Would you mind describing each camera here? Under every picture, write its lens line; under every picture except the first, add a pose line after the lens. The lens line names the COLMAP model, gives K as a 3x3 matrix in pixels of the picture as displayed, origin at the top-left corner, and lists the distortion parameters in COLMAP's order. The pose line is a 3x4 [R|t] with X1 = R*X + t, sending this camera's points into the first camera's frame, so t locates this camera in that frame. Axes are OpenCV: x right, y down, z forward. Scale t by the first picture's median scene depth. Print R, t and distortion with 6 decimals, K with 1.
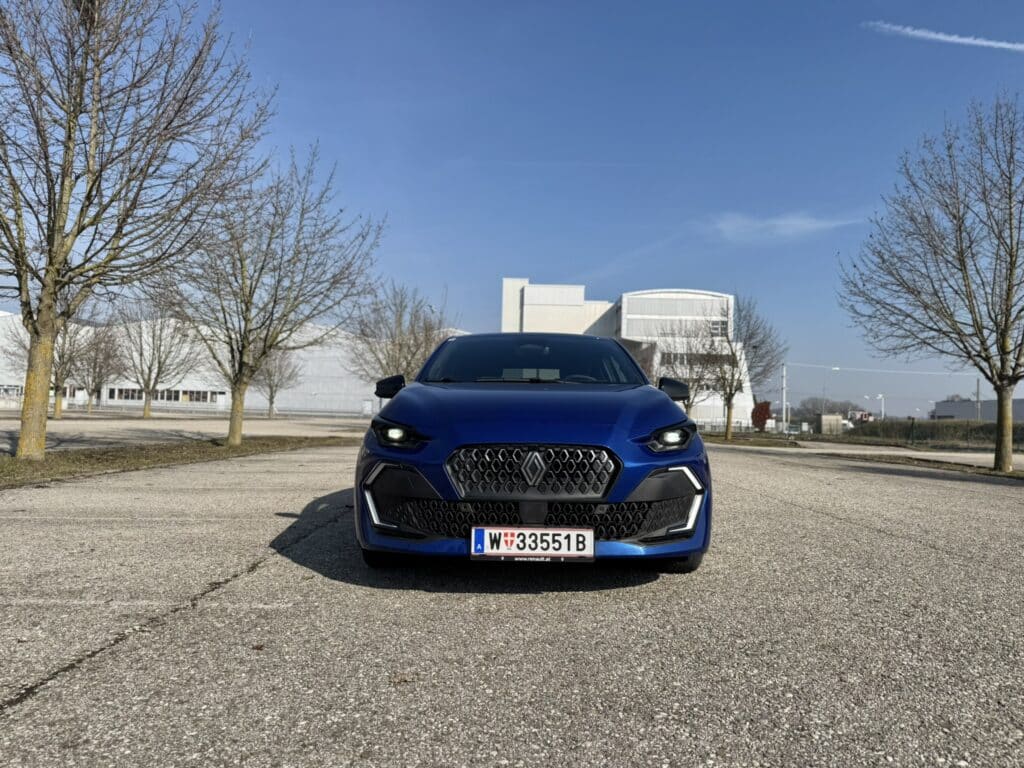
lens RADIAL K [[715.5, 0, 508.6], [0, 715.5, 381.9], [0, 0, 1]] dist [0.033985, -0.047012]
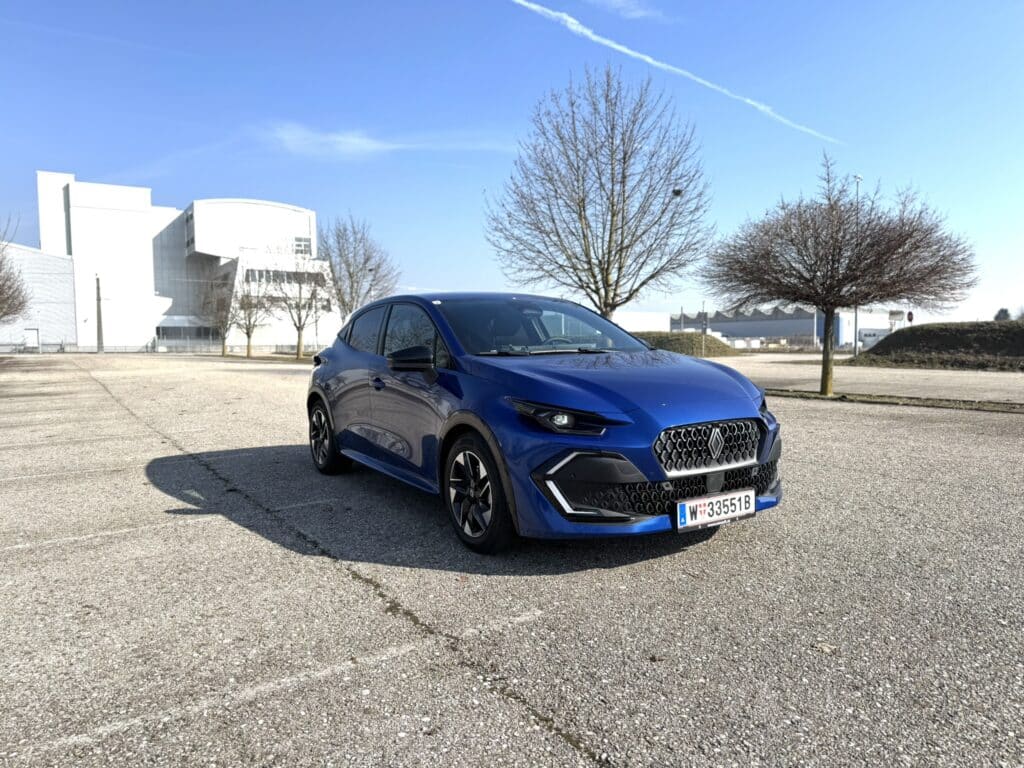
lens RADIAL K [[715.5, 0, 503.6], [0, 715.5, 394.7], [0, 0, 1]] dist [0.033985, -0.047012]
pose [[0.838098, -0.072201, 0.540721, -0.832257], [-0.000509, 0.991099, 0.133128, -0.101111], [-0.545519, -0.111849, 0.830601, 0.266248]]
